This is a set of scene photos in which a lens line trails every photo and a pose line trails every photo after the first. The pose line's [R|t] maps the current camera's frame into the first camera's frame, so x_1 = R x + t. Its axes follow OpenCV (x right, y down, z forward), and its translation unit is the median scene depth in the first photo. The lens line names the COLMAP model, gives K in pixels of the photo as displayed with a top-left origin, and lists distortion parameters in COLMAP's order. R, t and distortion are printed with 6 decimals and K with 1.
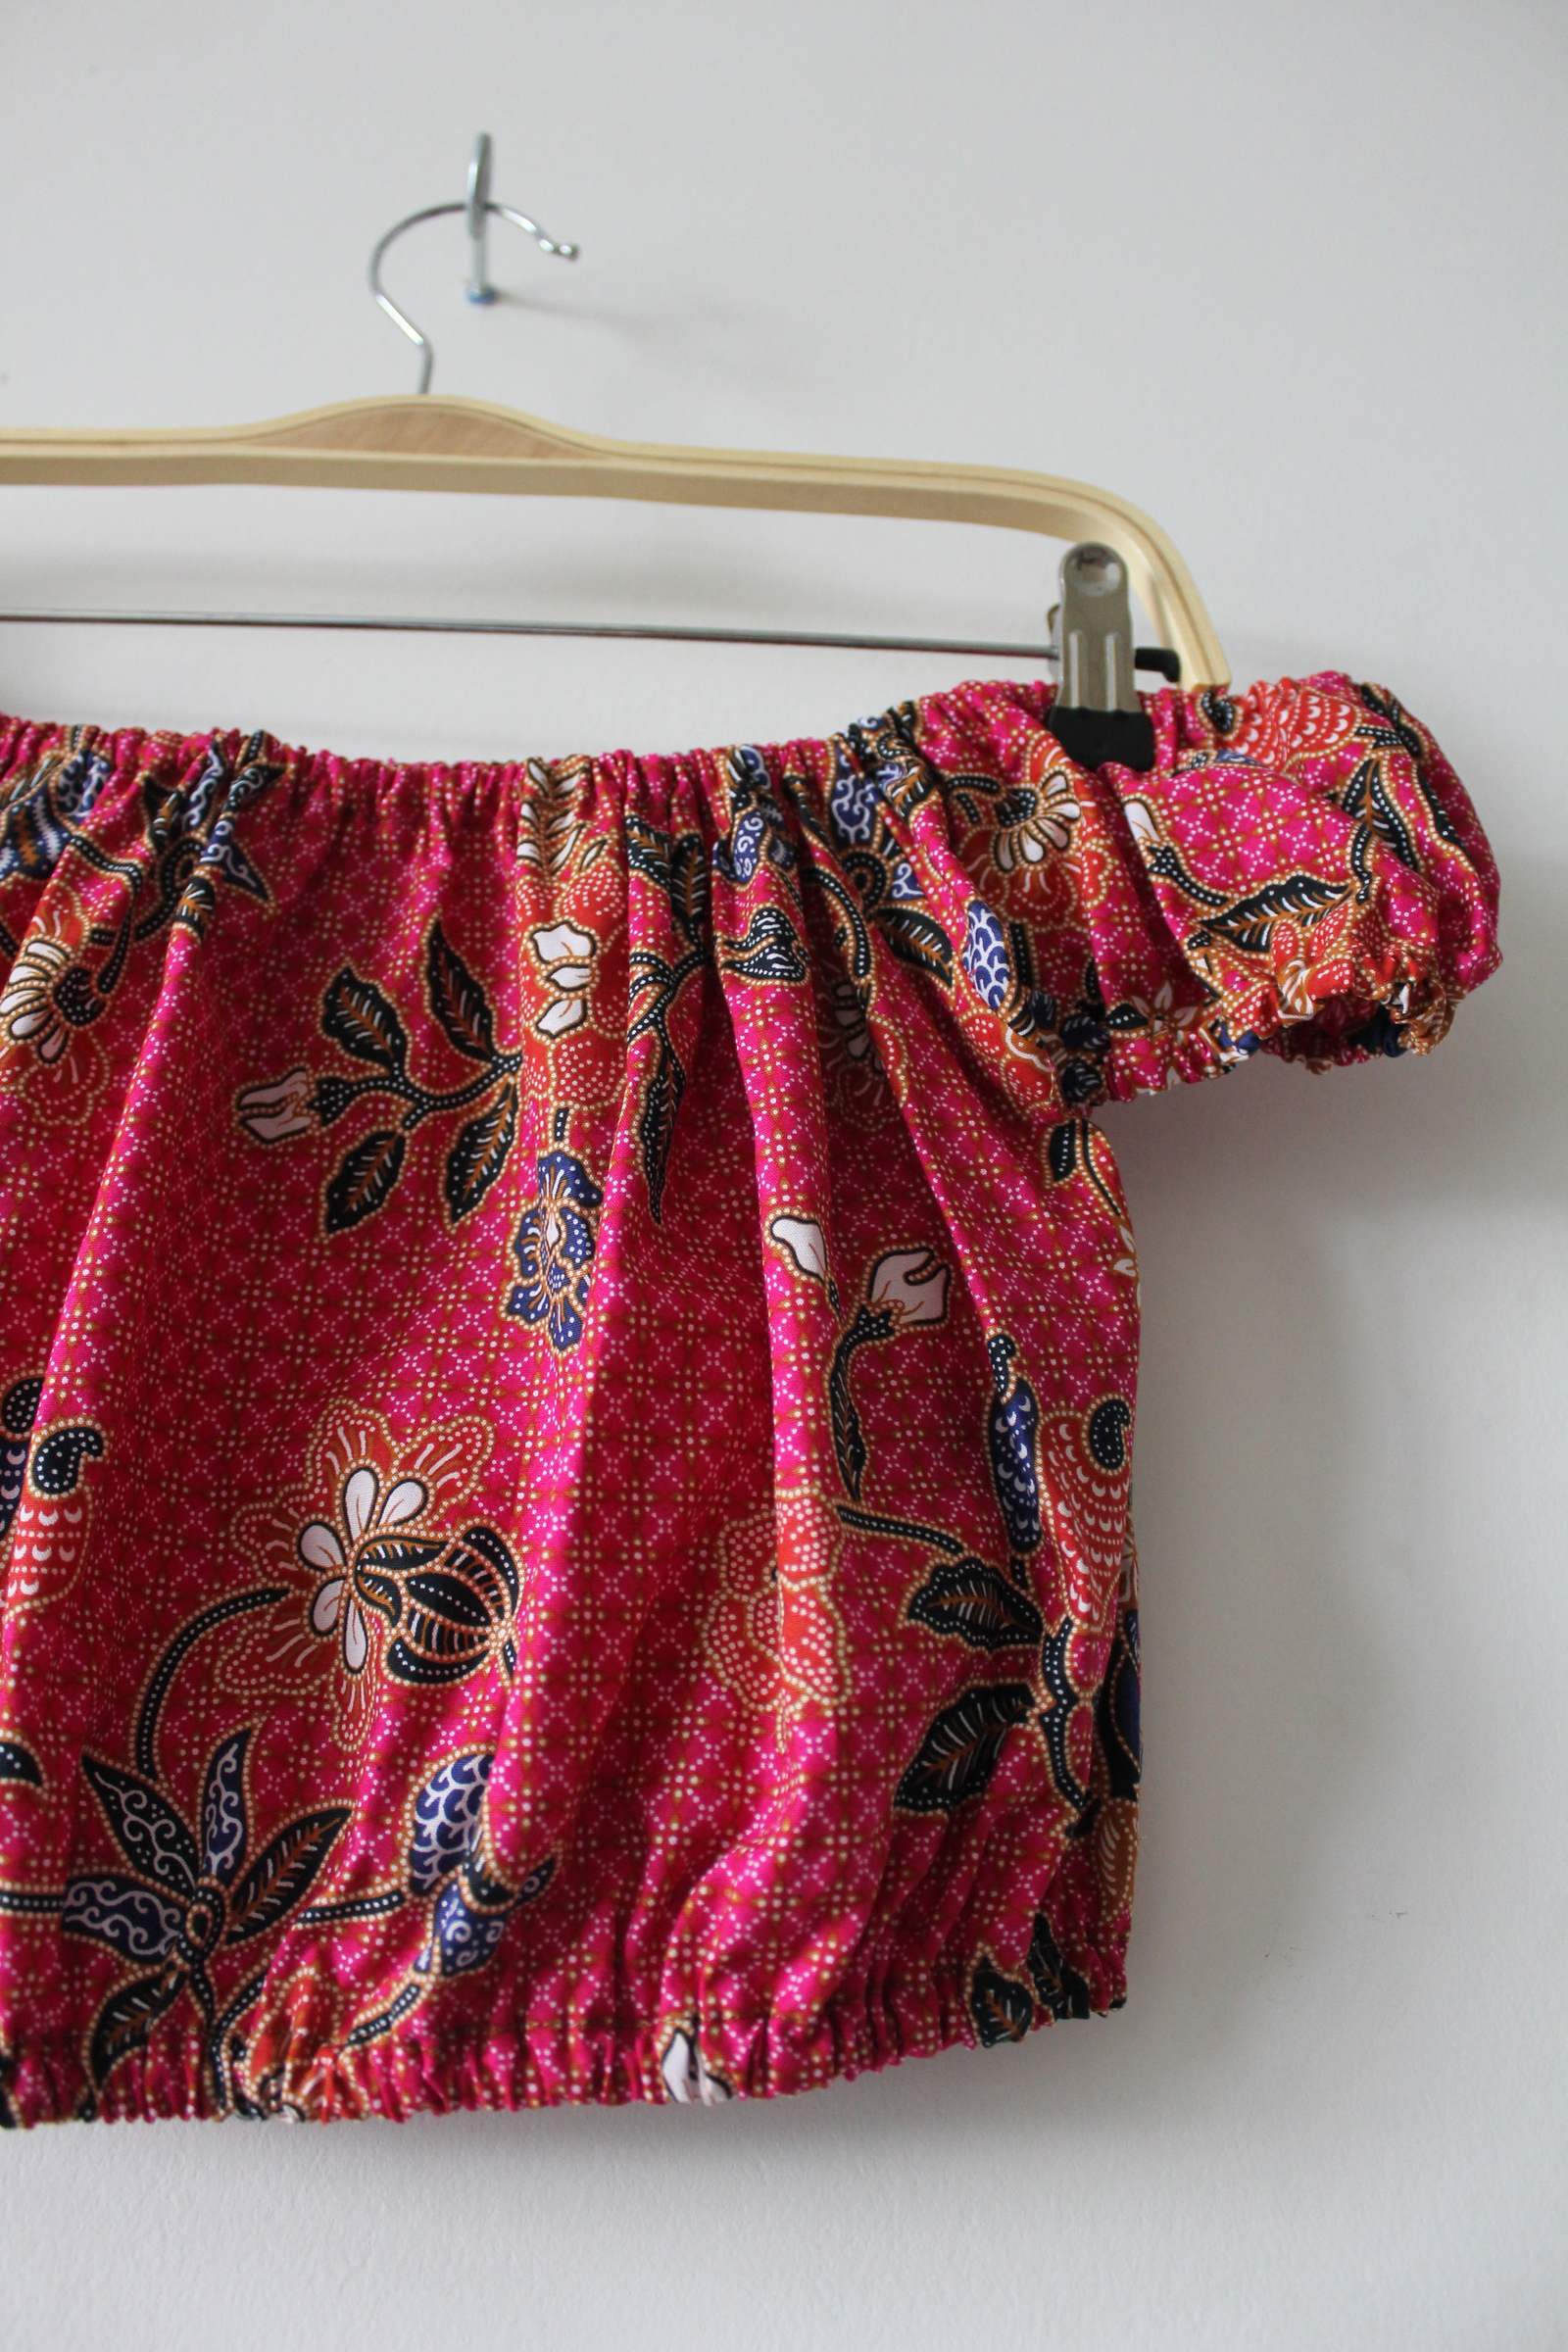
lens RADIAL K [[1892.0, 0, 769.7], [0, 1892.0, 1181.7], [0, 0, 1]] dist [-0.167352, 0.127698]
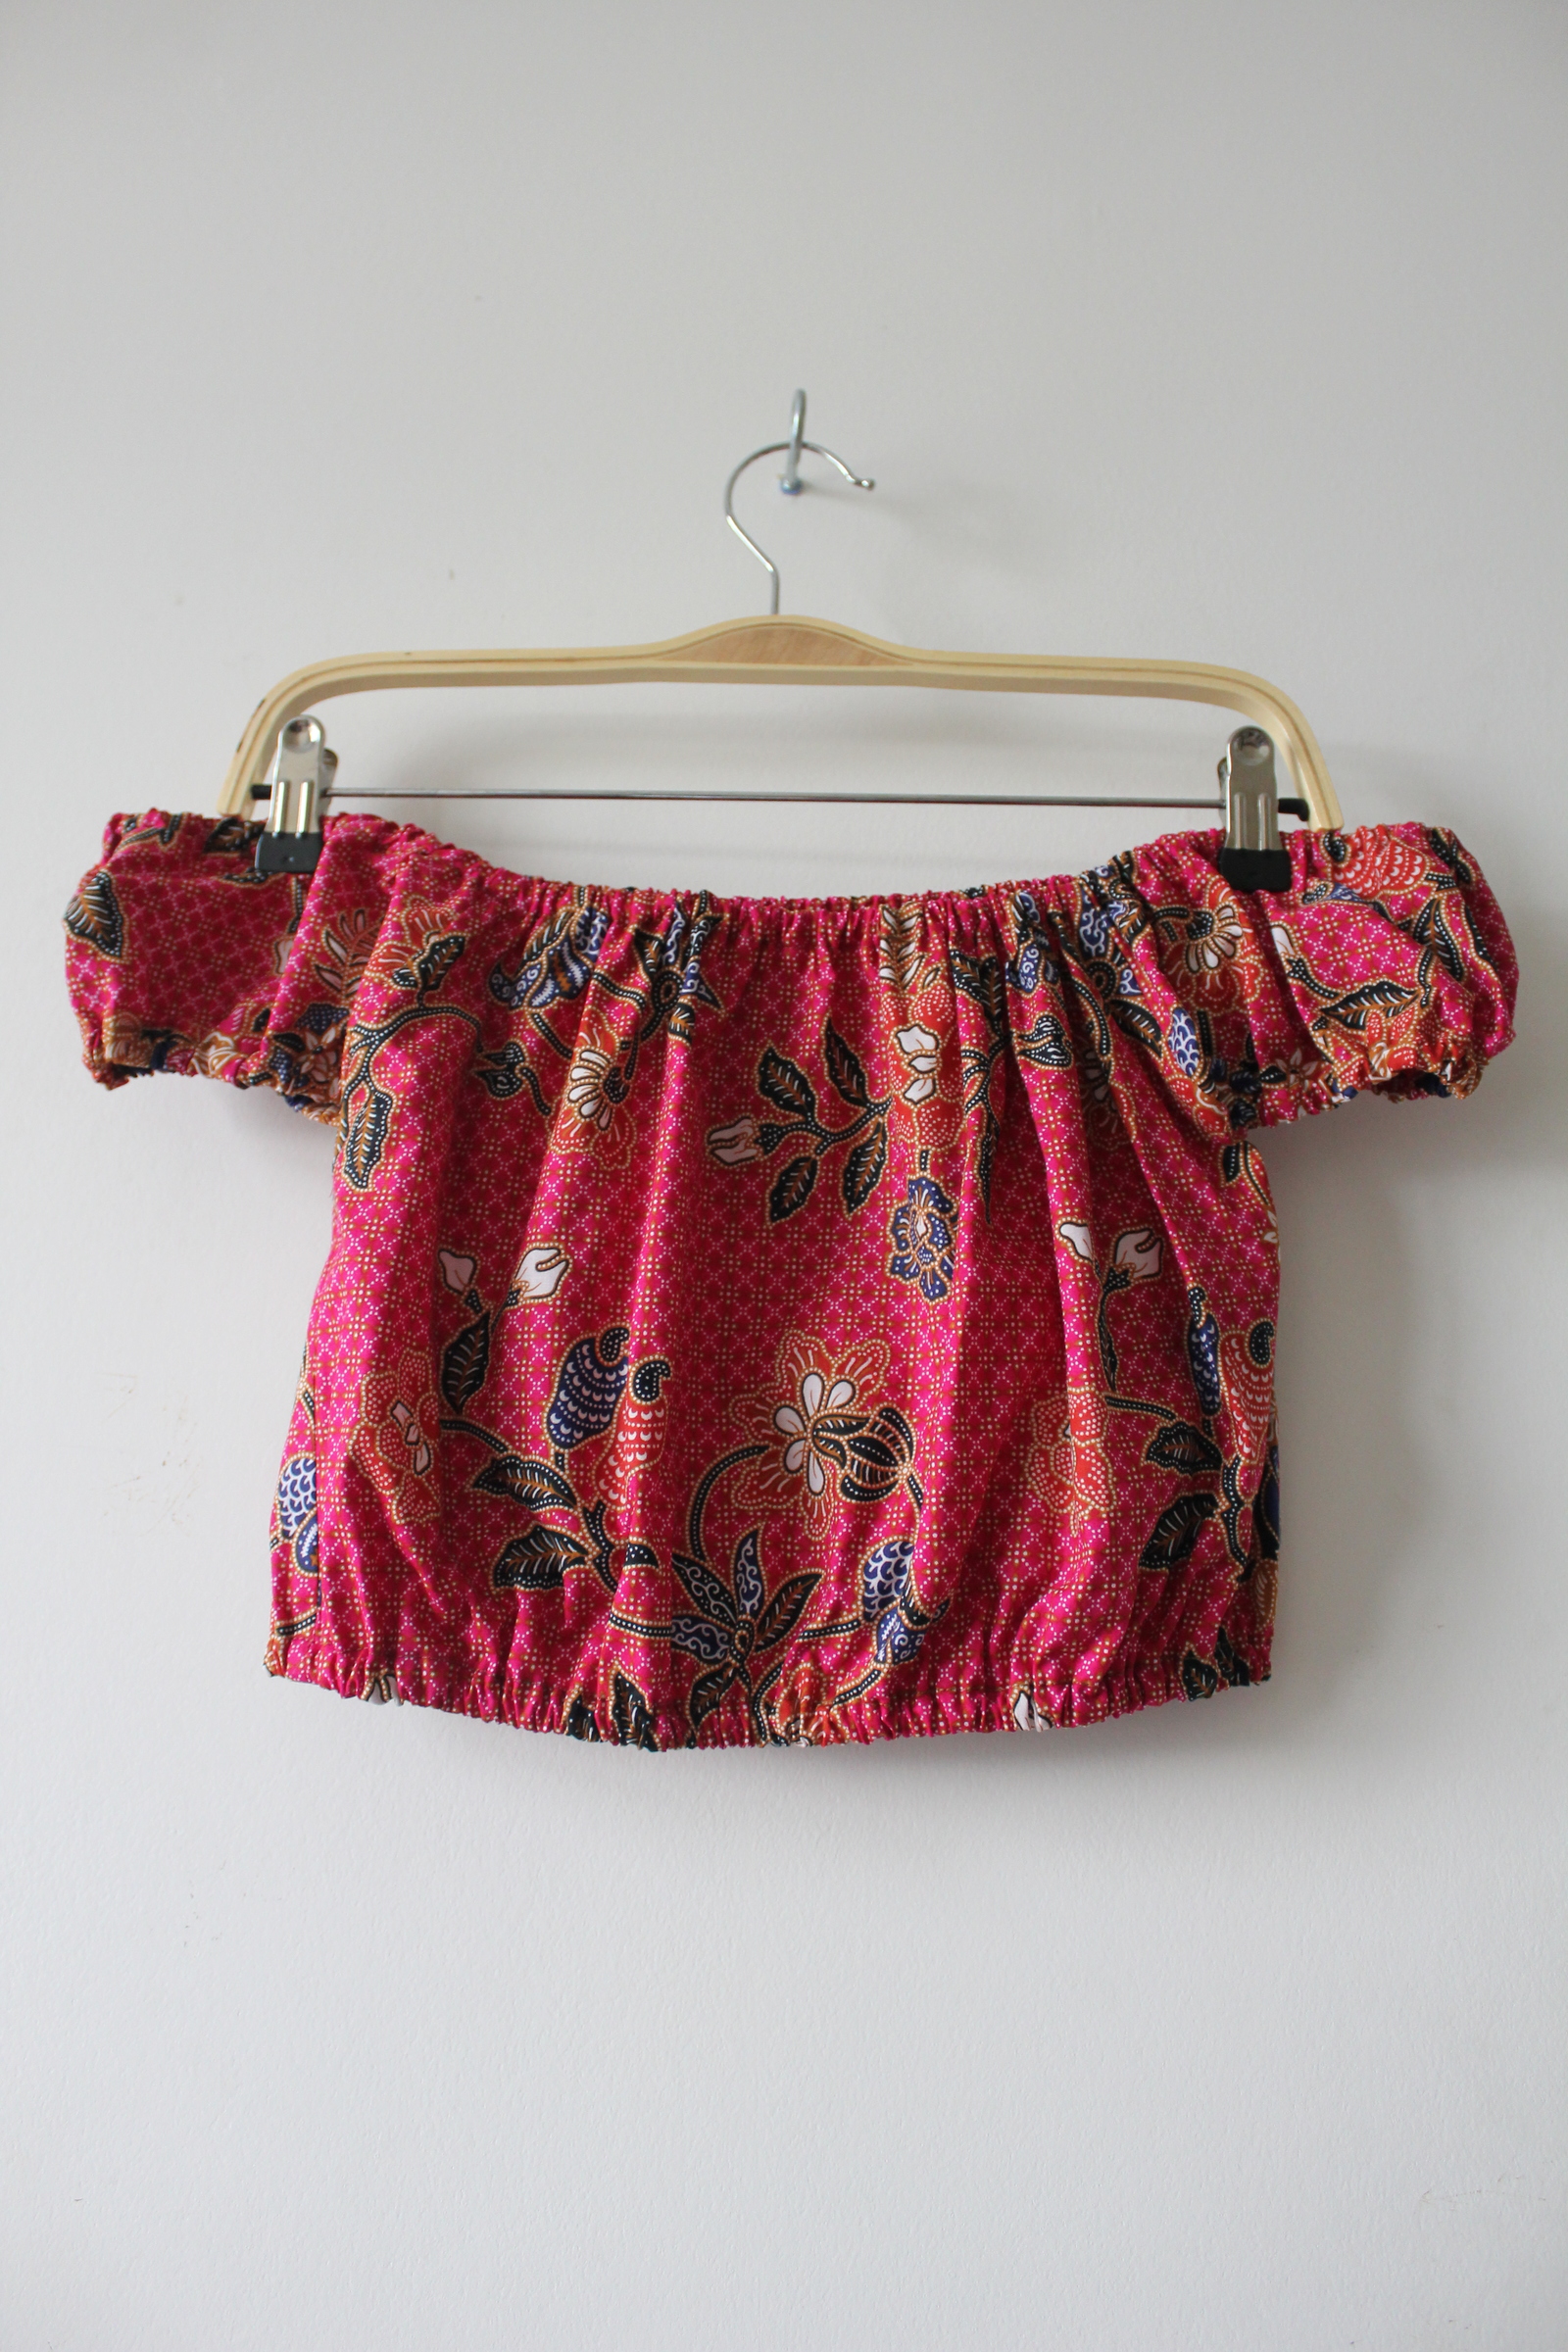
lens RADIAL K [[1892.0, 0, 769.7], [0, 1892.0, 1181.7], [0, 0, 1]] dist [-0.167352, 0.127698]
pose [[0.997562, -0.020556, -0.066697, -0.135935], [0.029293, 0.990712, 0.132788, -0.233784], [0.063348, -0.134418, 0.988898, -0.625754]]
